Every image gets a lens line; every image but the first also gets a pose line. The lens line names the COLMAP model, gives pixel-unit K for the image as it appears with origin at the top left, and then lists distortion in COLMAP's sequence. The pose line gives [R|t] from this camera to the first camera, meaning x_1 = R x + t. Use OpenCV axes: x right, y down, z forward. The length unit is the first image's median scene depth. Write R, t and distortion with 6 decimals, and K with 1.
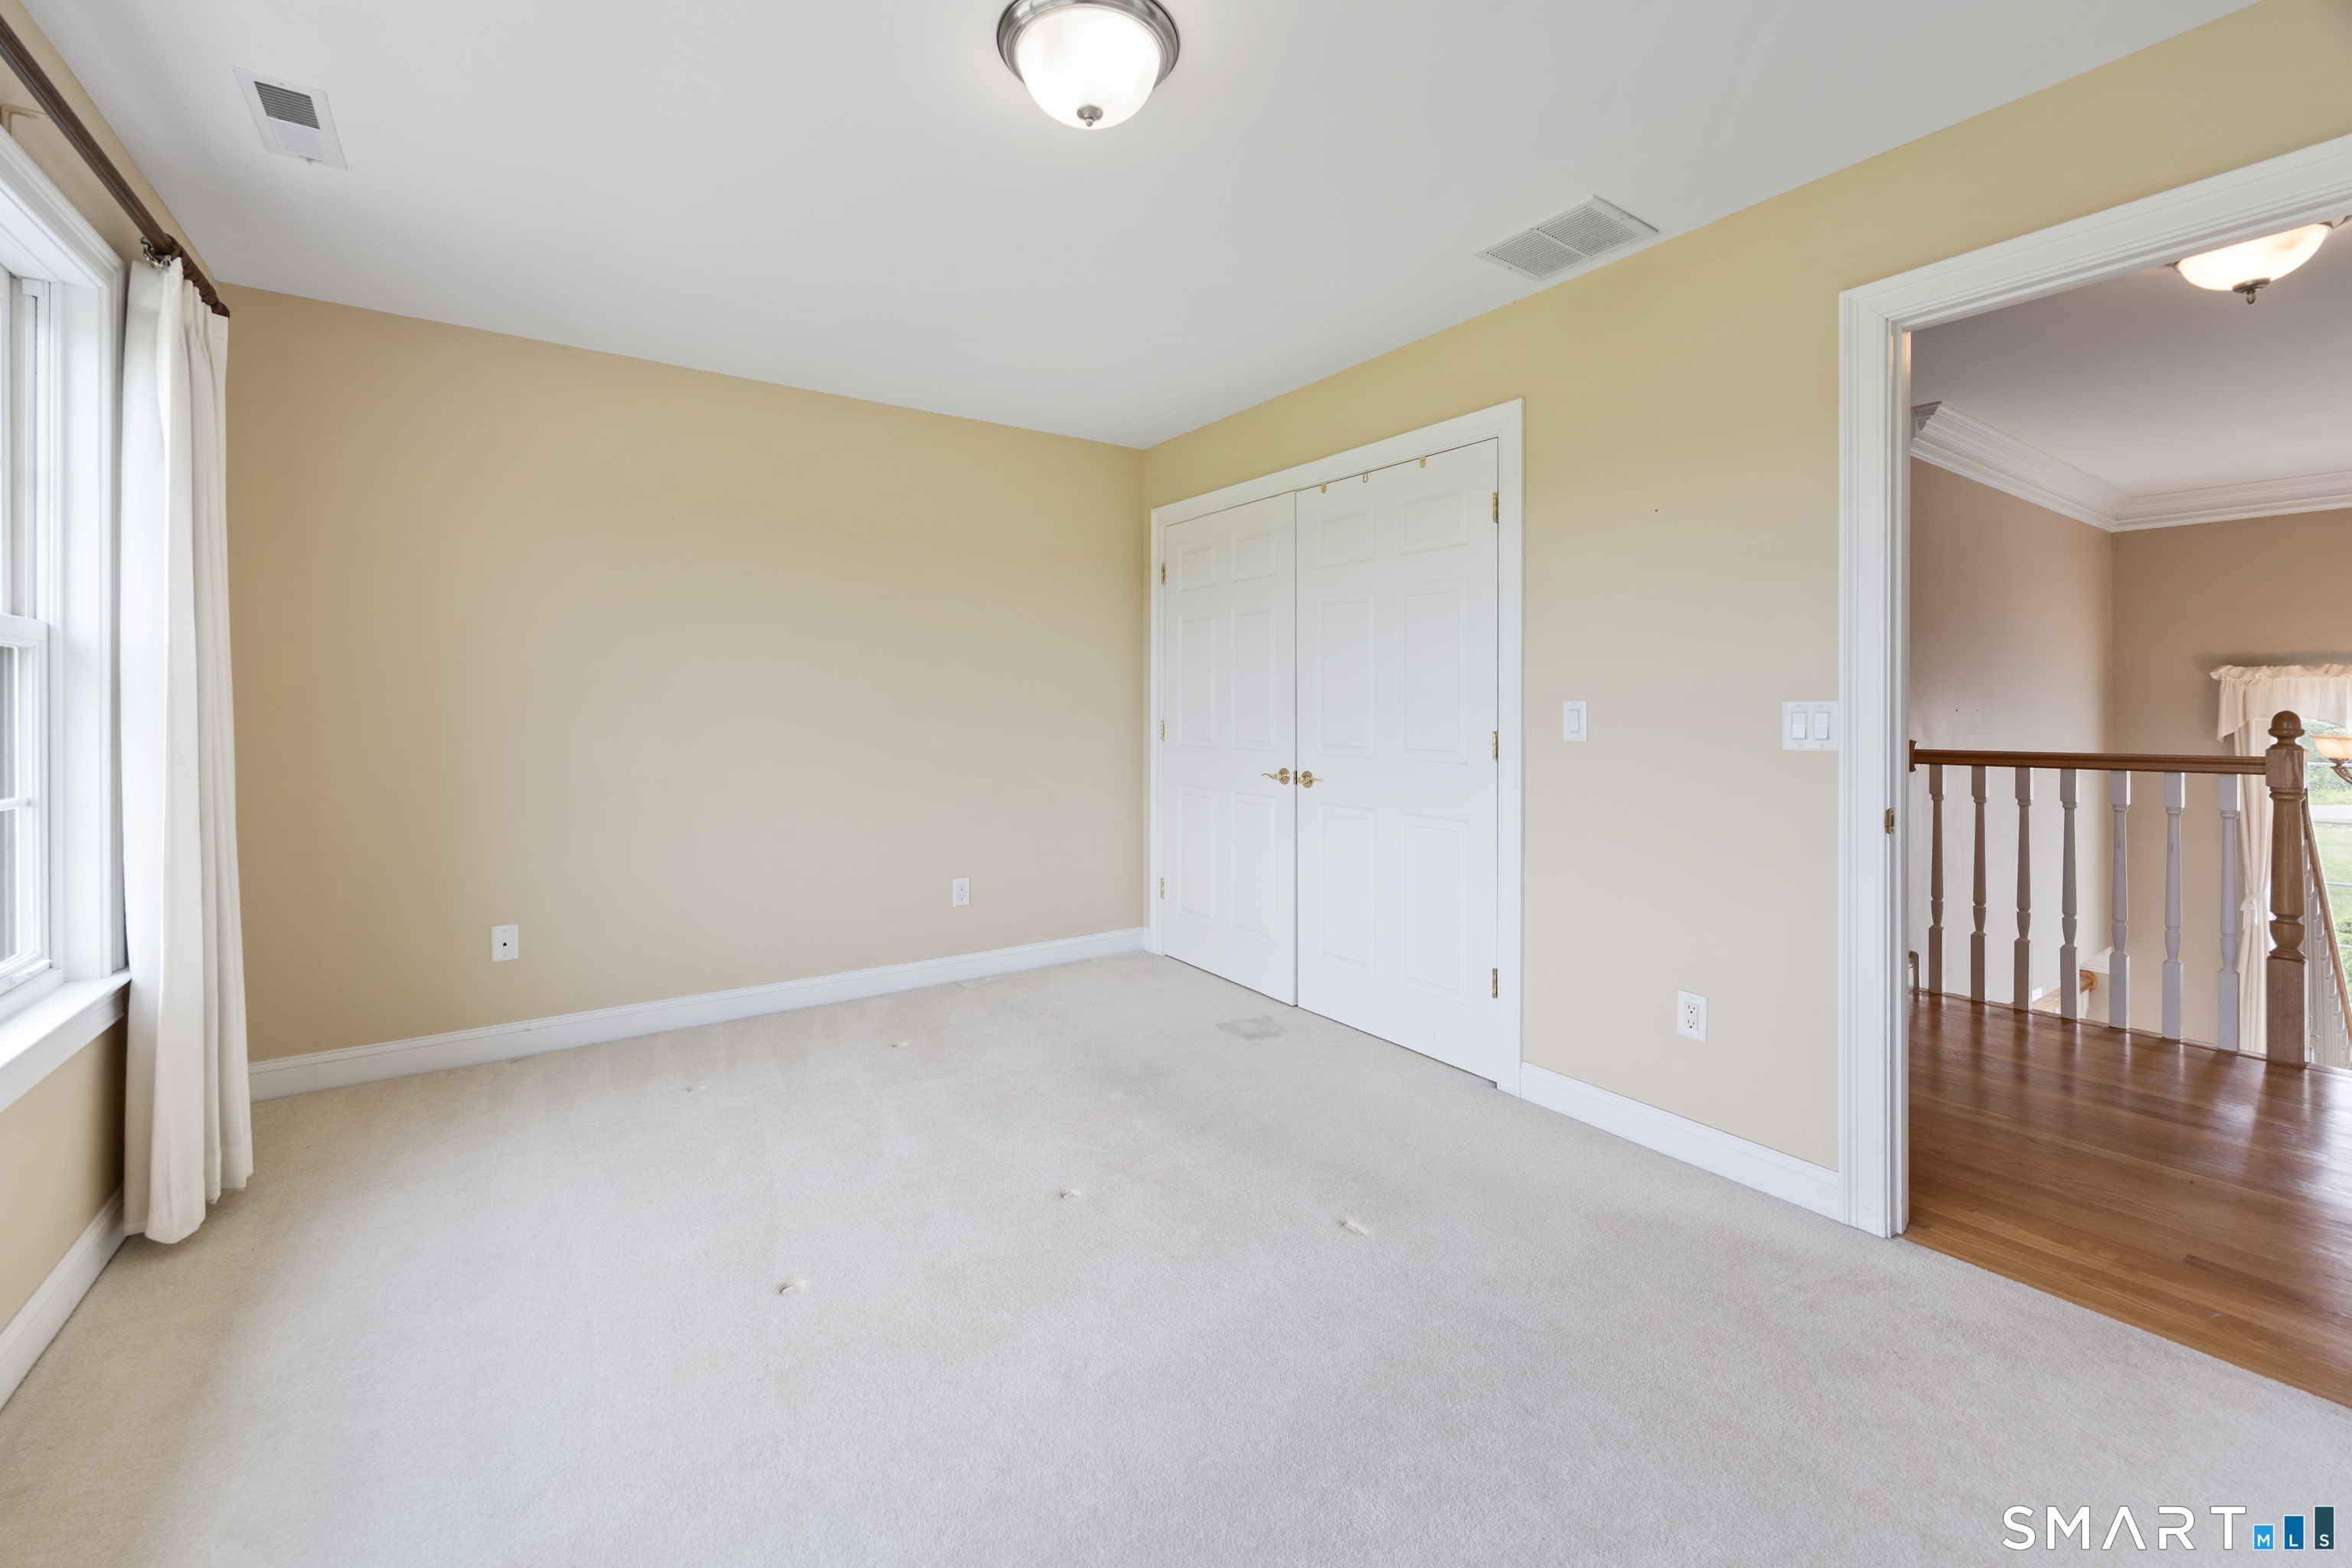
lens RADIAL K [[934.9, 0, 1169.4], [0, 934.9, 709.2], [0, 0, 1]] dist [0.000420, 0.001737]
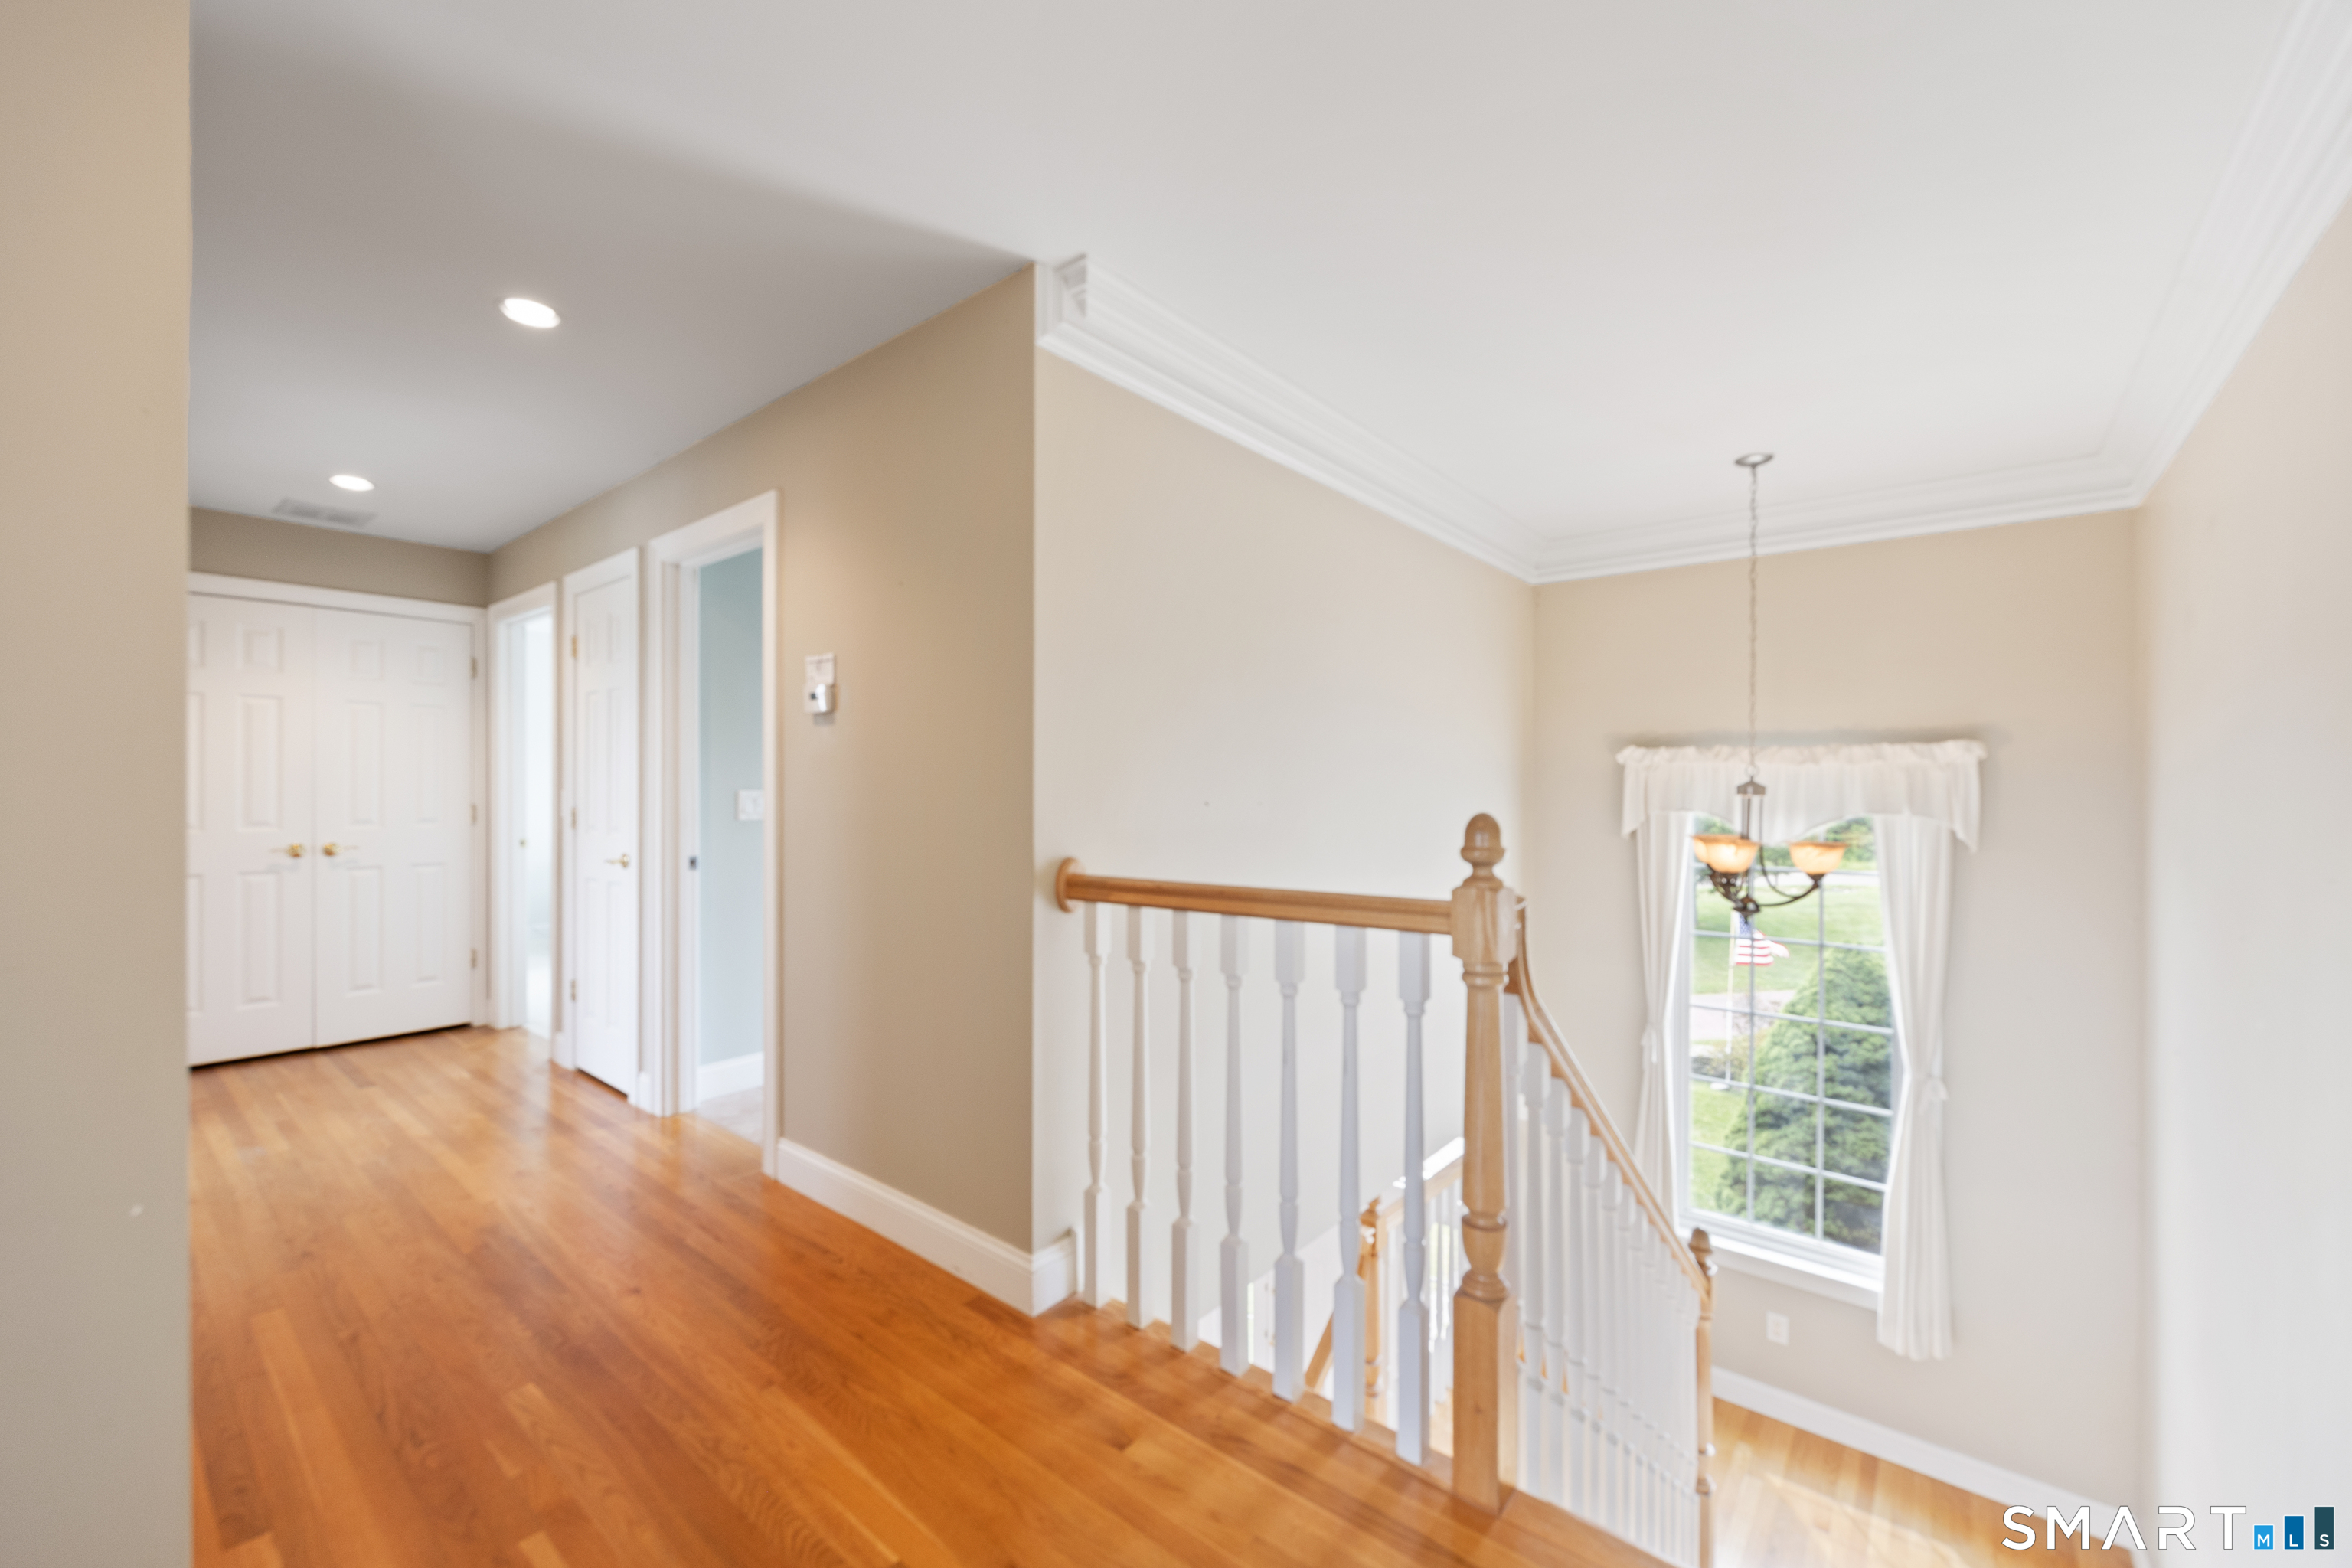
lens RADIAL K [[934.9, 0, 1174.4], [0, 934.9, 789.7], [0, 0, 1]] dist [0.000420, 0.001737]
pose [[0.961661, 0.004531, 0.274205, 0.711866], [-0.004027, 0.999989, -0.002399, -0.007202], [-0.274213, 0.001202, 0.961668, 0.443286]]
